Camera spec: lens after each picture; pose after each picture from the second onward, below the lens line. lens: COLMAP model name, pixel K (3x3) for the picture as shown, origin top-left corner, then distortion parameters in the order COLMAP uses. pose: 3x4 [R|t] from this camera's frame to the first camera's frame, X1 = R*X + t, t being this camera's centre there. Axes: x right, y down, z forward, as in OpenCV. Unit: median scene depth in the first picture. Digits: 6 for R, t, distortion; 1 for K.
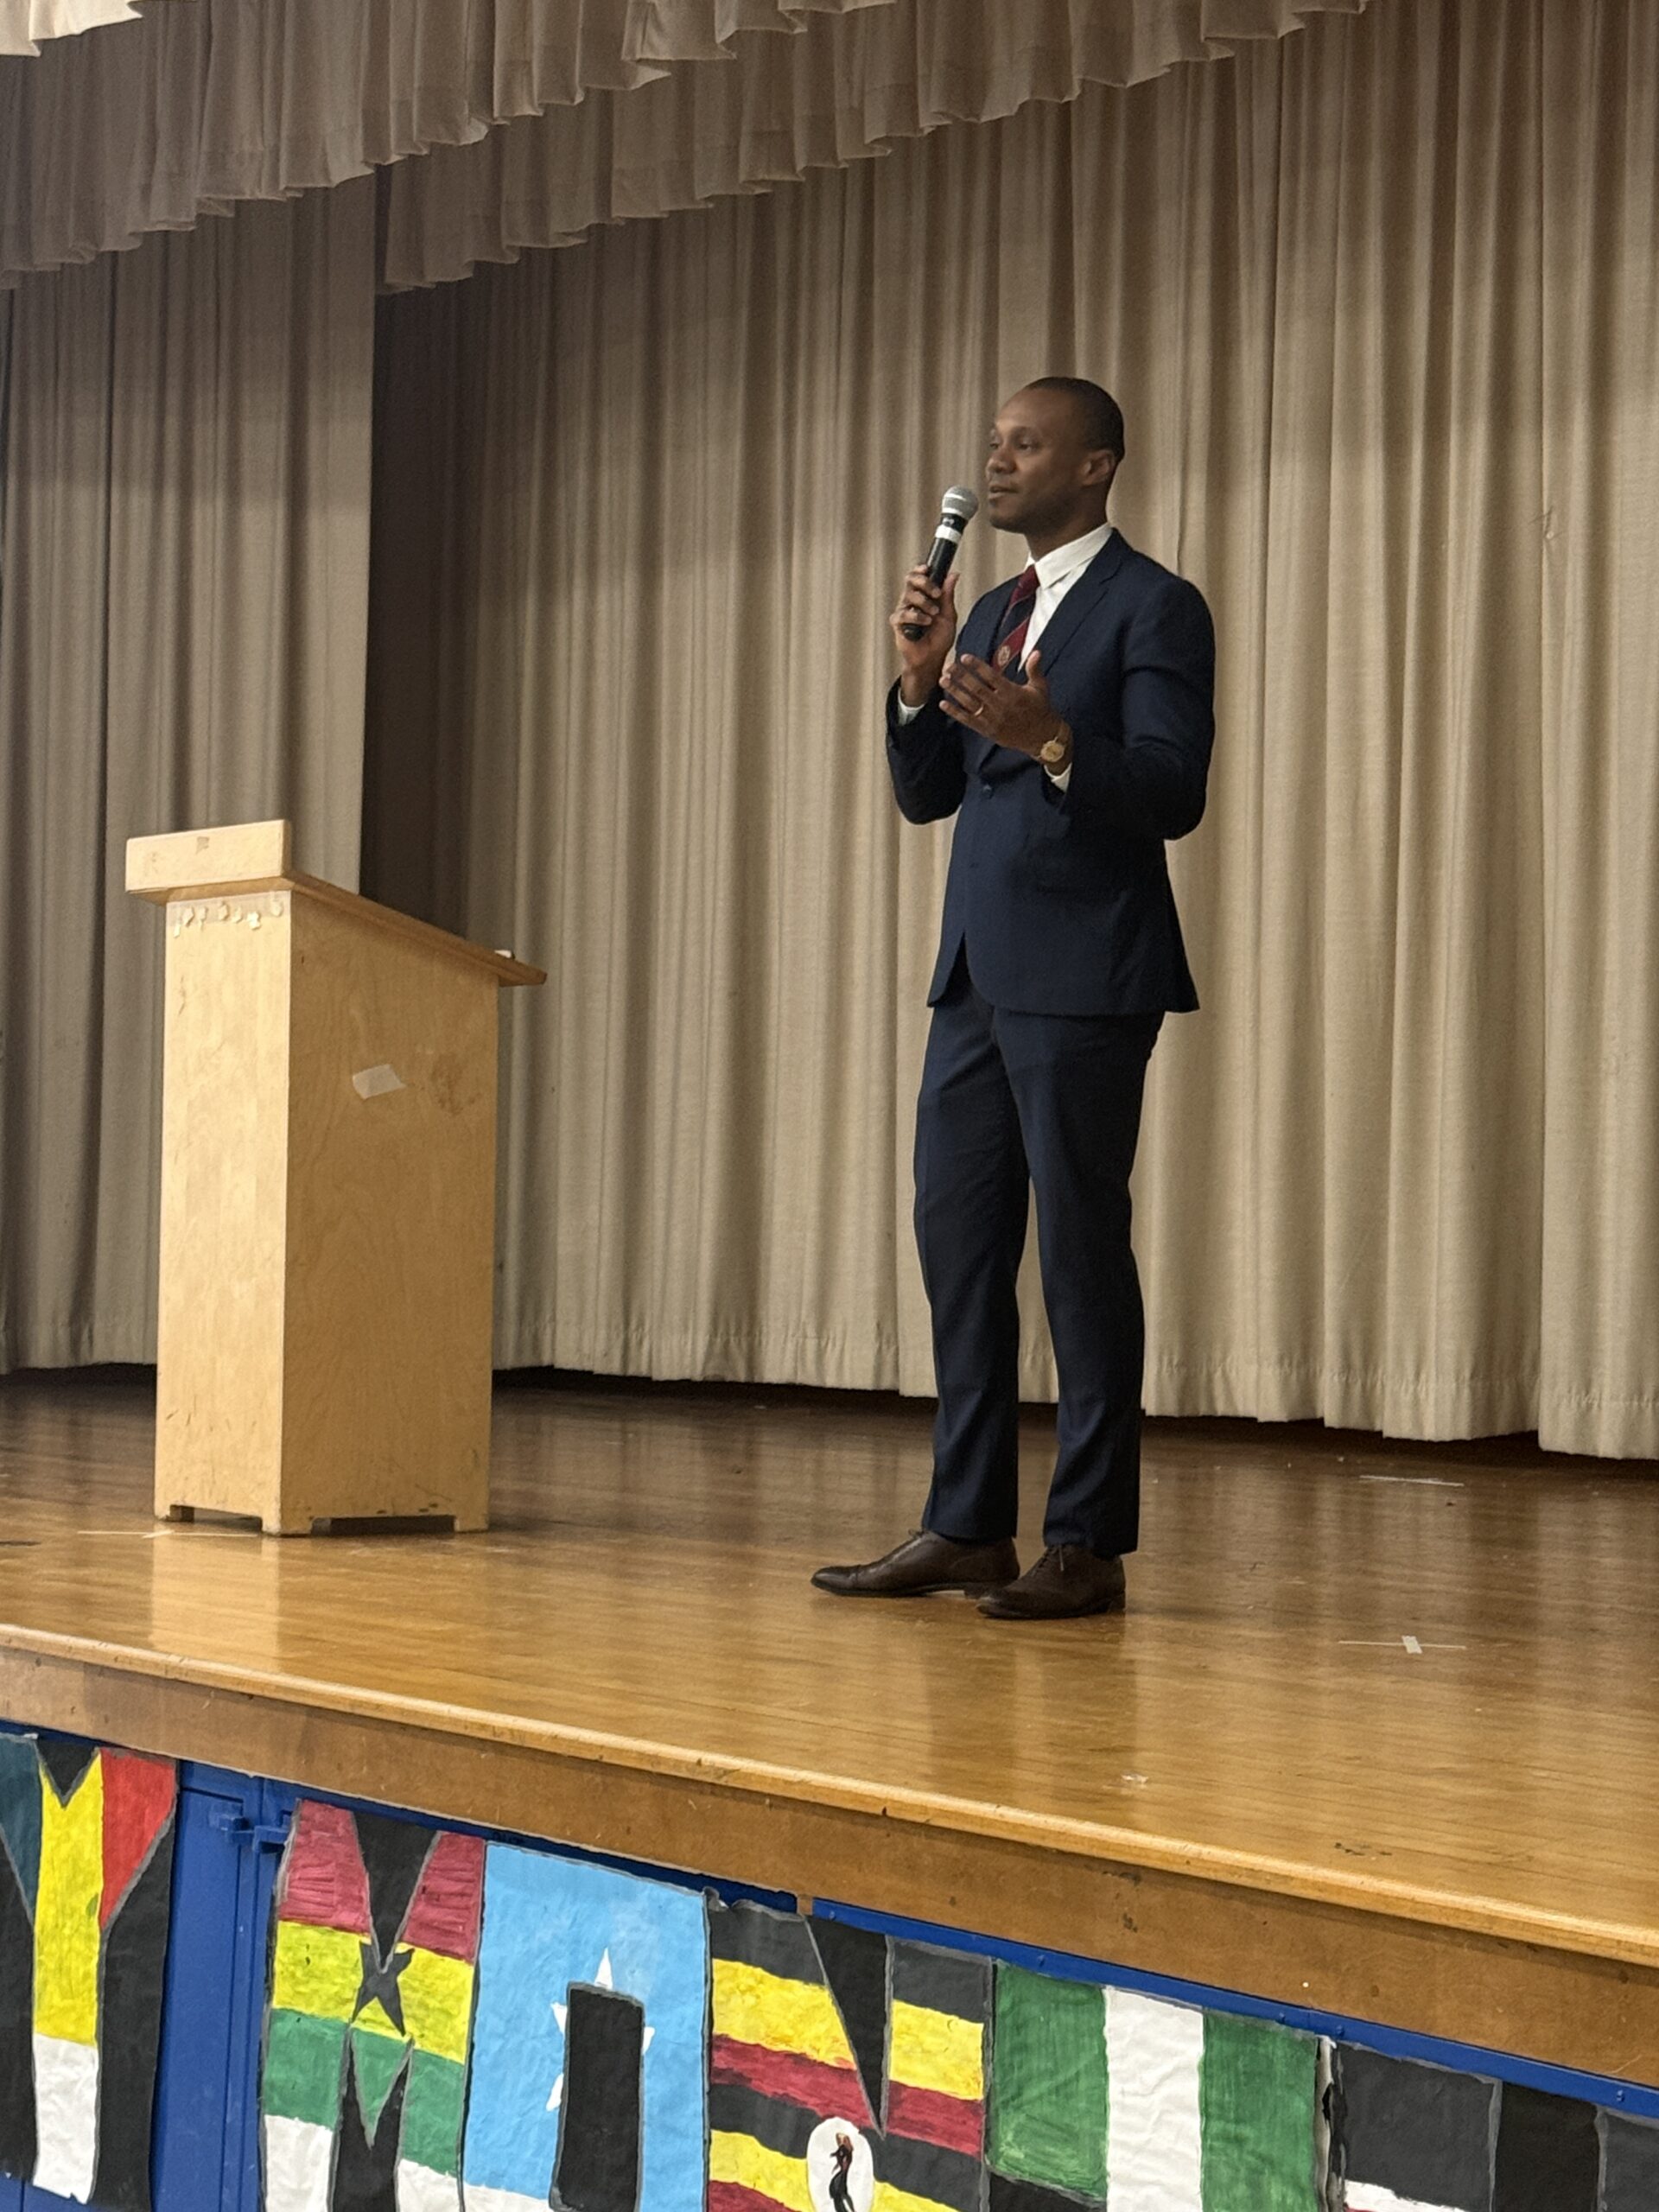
lens RADIAL K [[4634.7, 0, 785.4], [0, 4634.7, 1095.3], [0, 0, 1]] dist [0.138941, 0.000000]
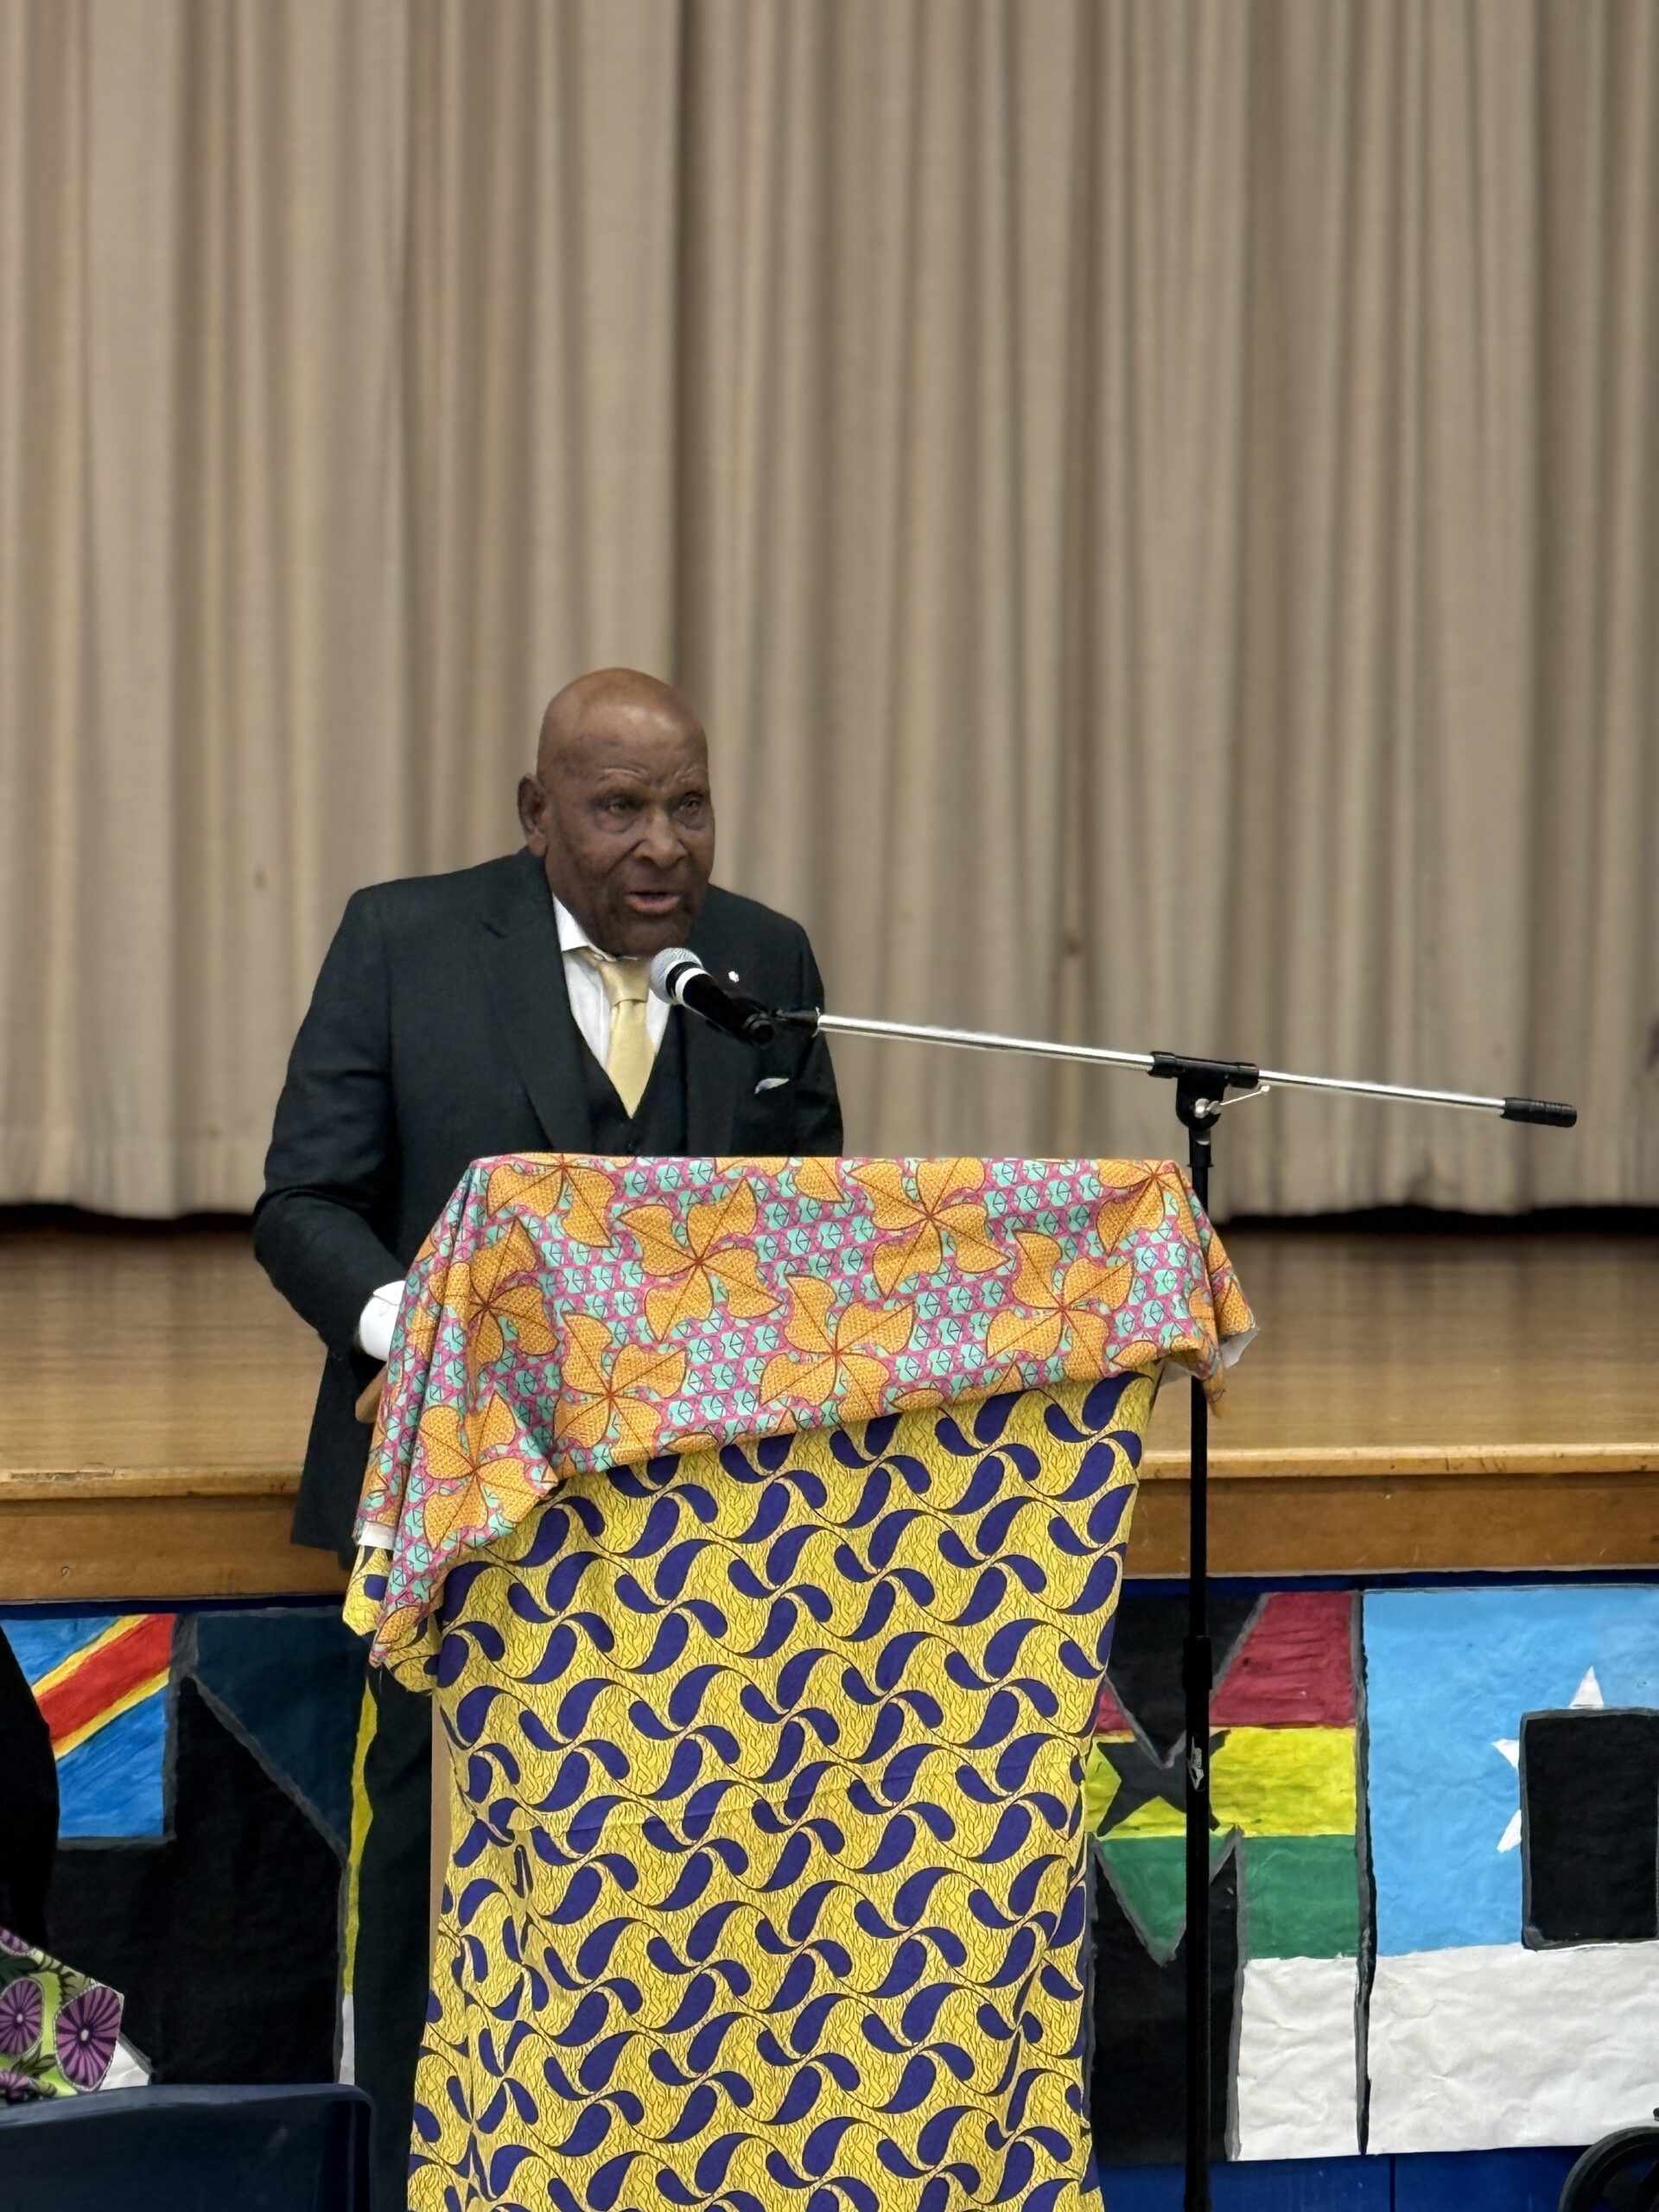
lens RADIAL K [[6257.3, 0, 824.8], [0, 6257.3, 1101.3], [0, 0, 1]] dist [0.163620, 0.000000]
pose [[0.318171, -0.036468, 0.947332, -1.096664], [-0.027286, 0.998494, 0.047601, 0.007276], [-0.947640, -0.040994, 0.316697, 0.619820]]
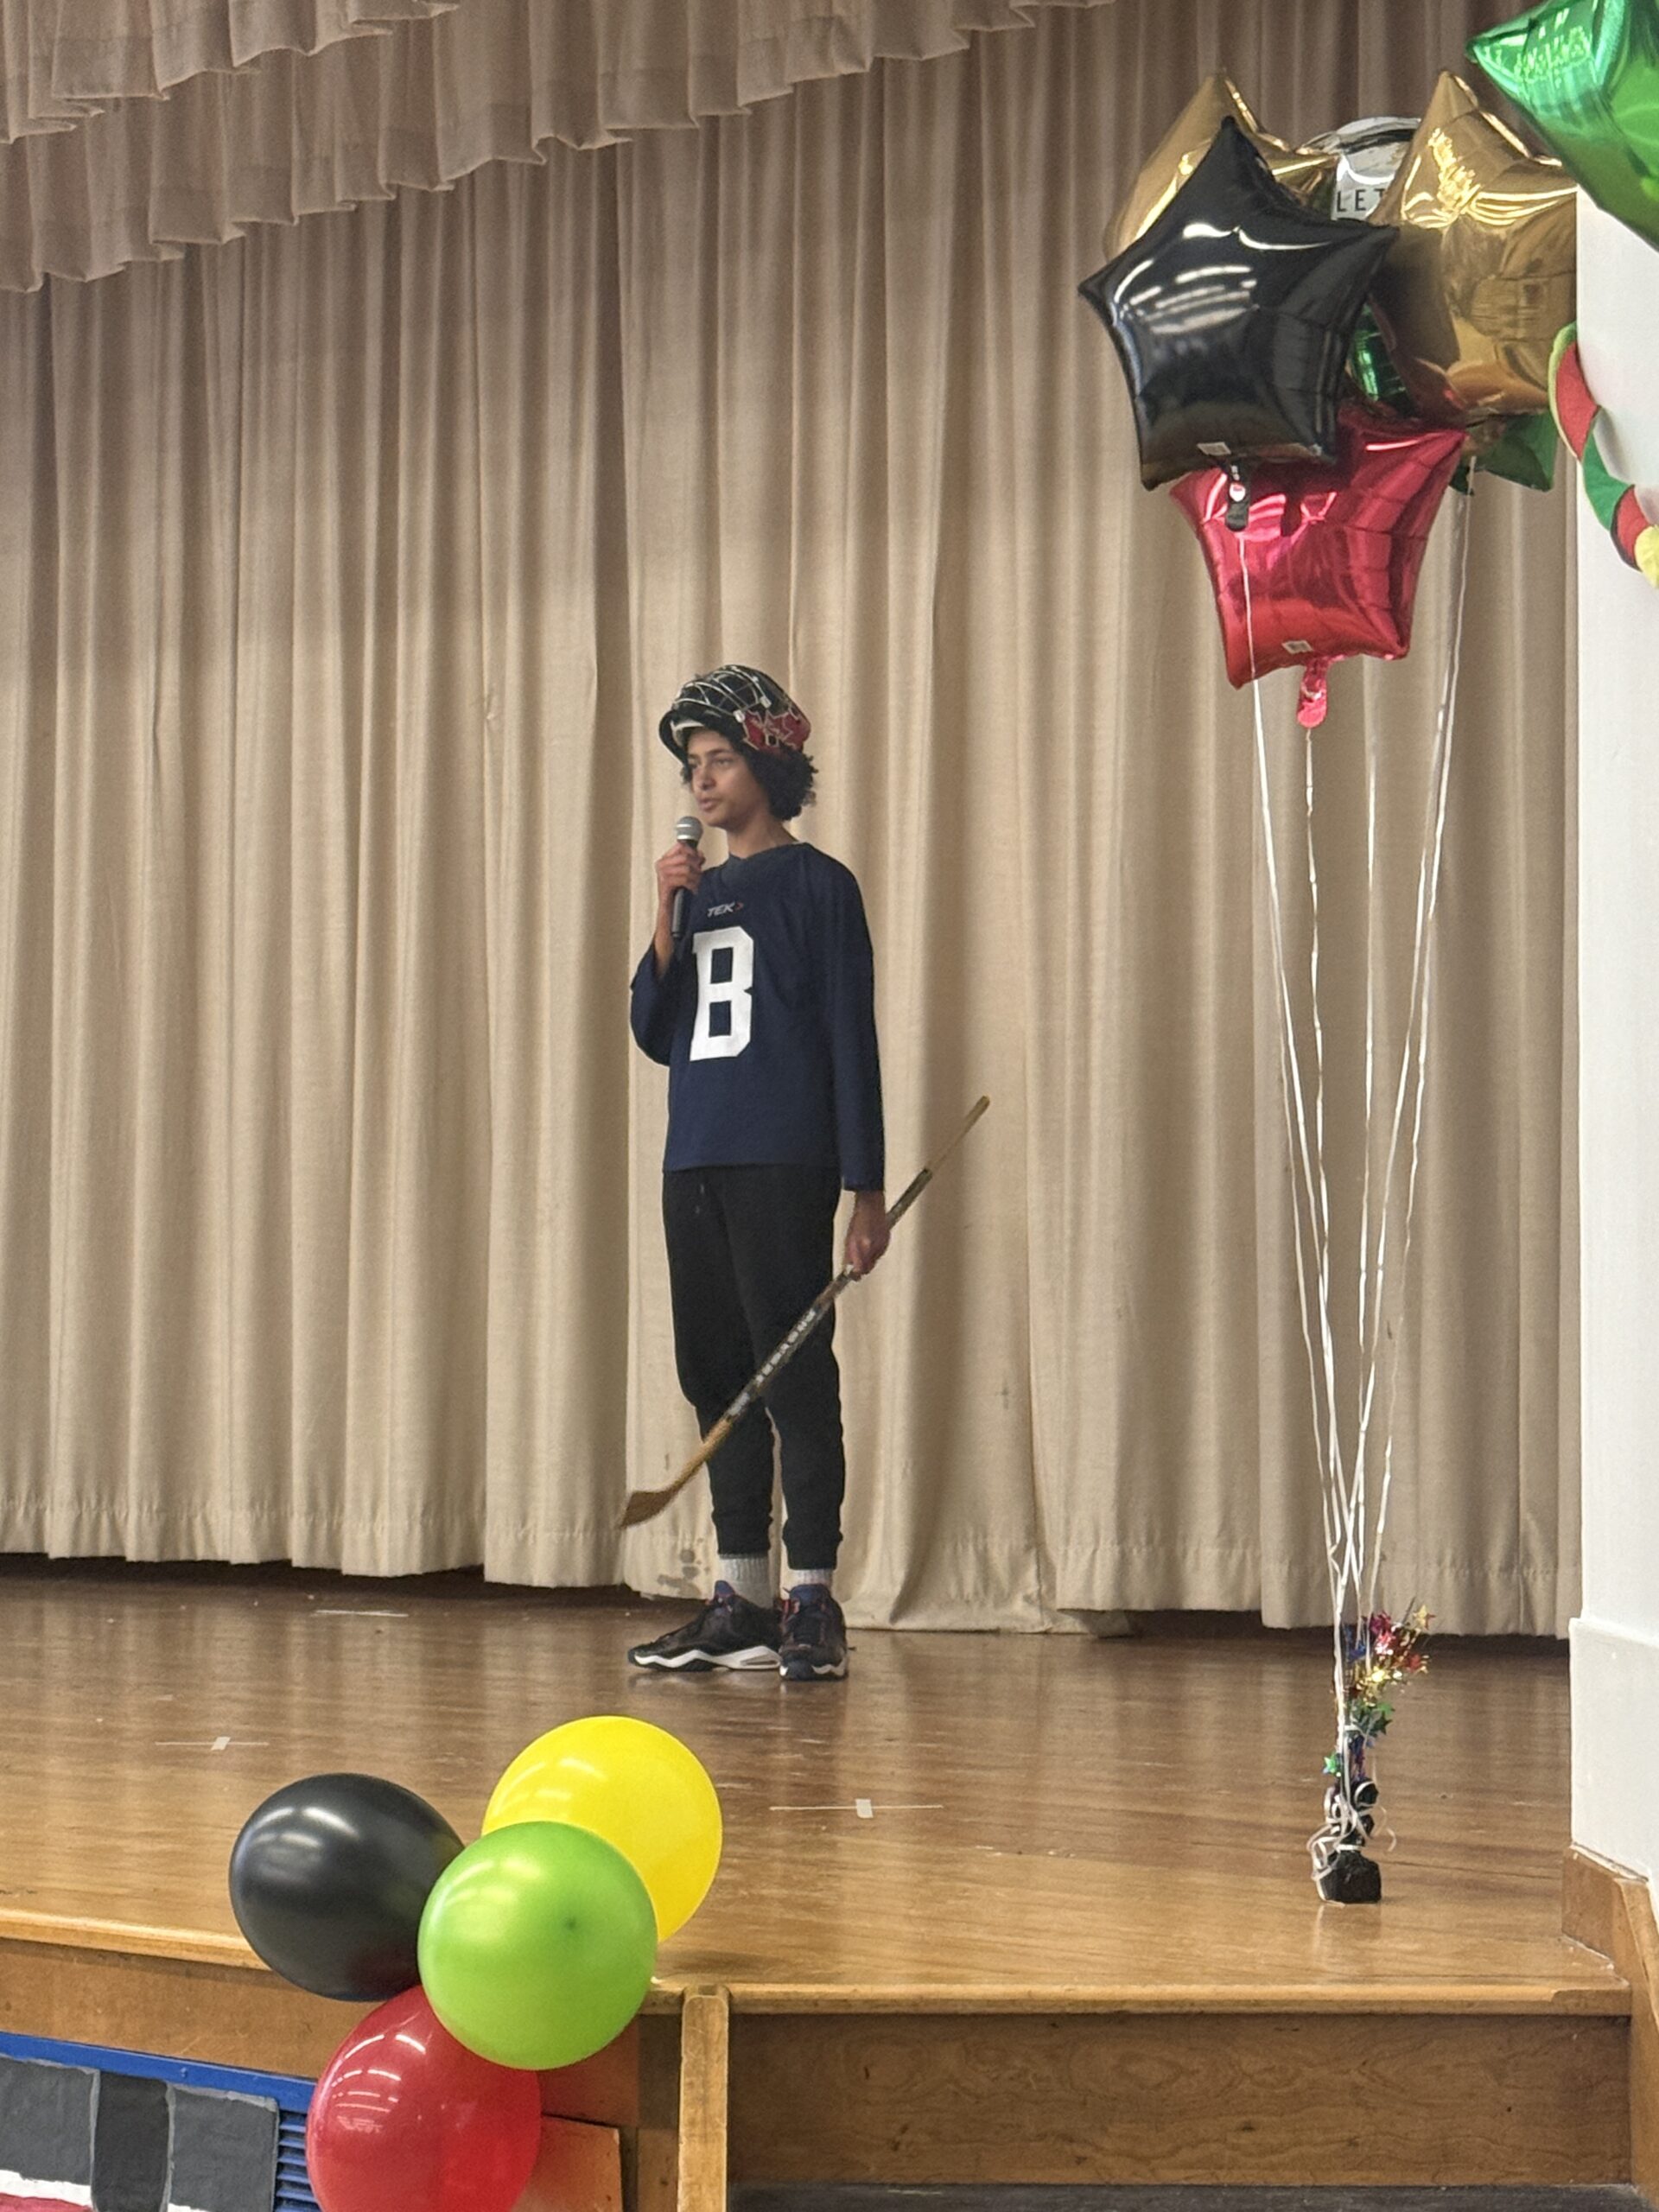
lens RADIAL K [[4865.9, 0, 822.6], [0, 4865.9, 1111.5], [0, 0, 1]] dist [0.126874, 0.000000]
pose [[0.984554, -0.006929, 0.174943, 0.075534], [0.011910, 0.999552, -0.027441, 0.001626], [-0.174675, 0.029100, 0.984196, -0.174159]]
